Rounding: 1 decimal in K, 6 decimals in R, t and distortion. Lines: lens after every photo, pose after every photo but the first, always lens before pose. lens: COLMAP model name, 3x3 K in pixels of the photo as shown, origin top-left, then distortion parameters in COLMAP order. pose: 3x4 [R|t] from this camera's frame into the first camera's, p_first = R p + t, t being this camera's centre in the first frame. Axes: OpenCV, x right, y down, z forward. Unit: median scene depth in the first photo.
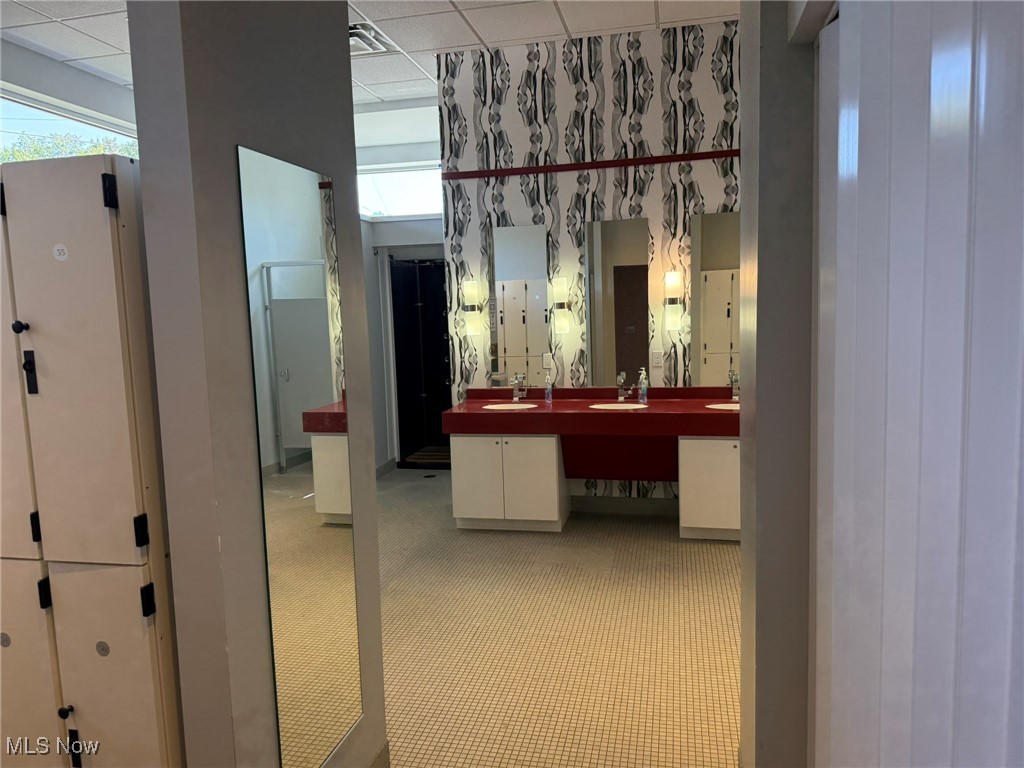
lens RADIAL K [[713.1, 0, 512.0], [0, 713.1, 384.0], [0, 0, 1]] dist [0.119693, -0.217348]
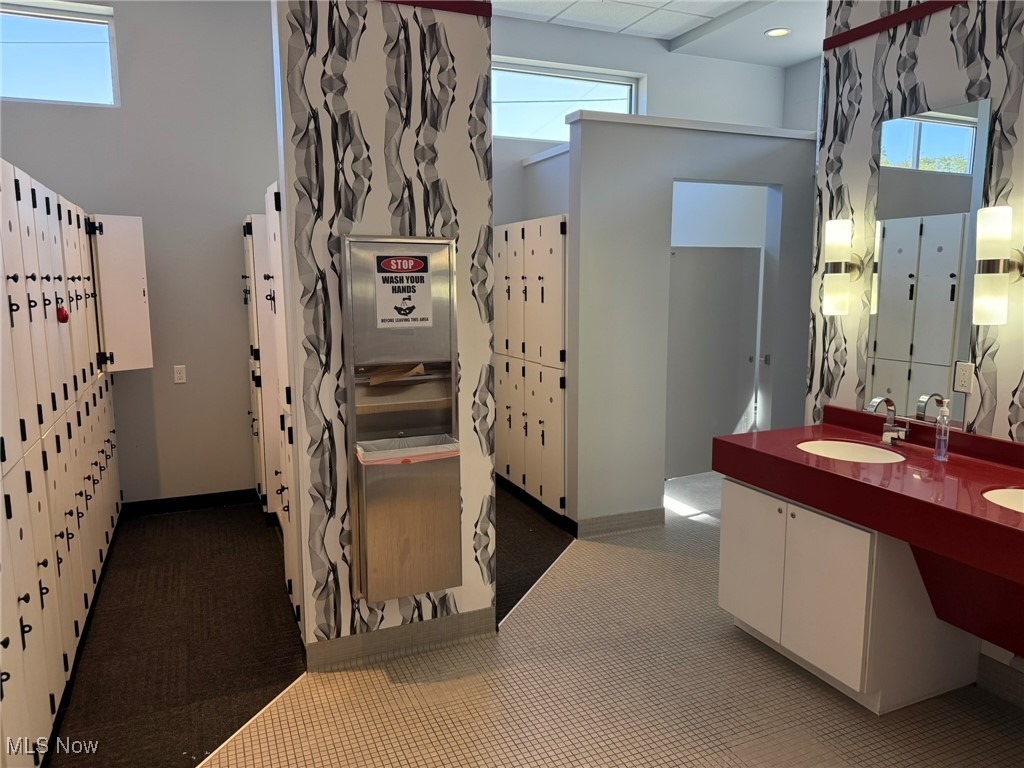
lens RADIAL K [[709.7, 0, 512.0], [0, 709.7, 384.0], [0, 0, 1]] dist [-0.028947, -0.000021]
pose [[0.589566, 0.148524, -0.793948, 0.253396], [-0.100244, 0.988804, 0.110538, -0.050364], [0.801476, 0.014419, 0.597853, 0.455107]]
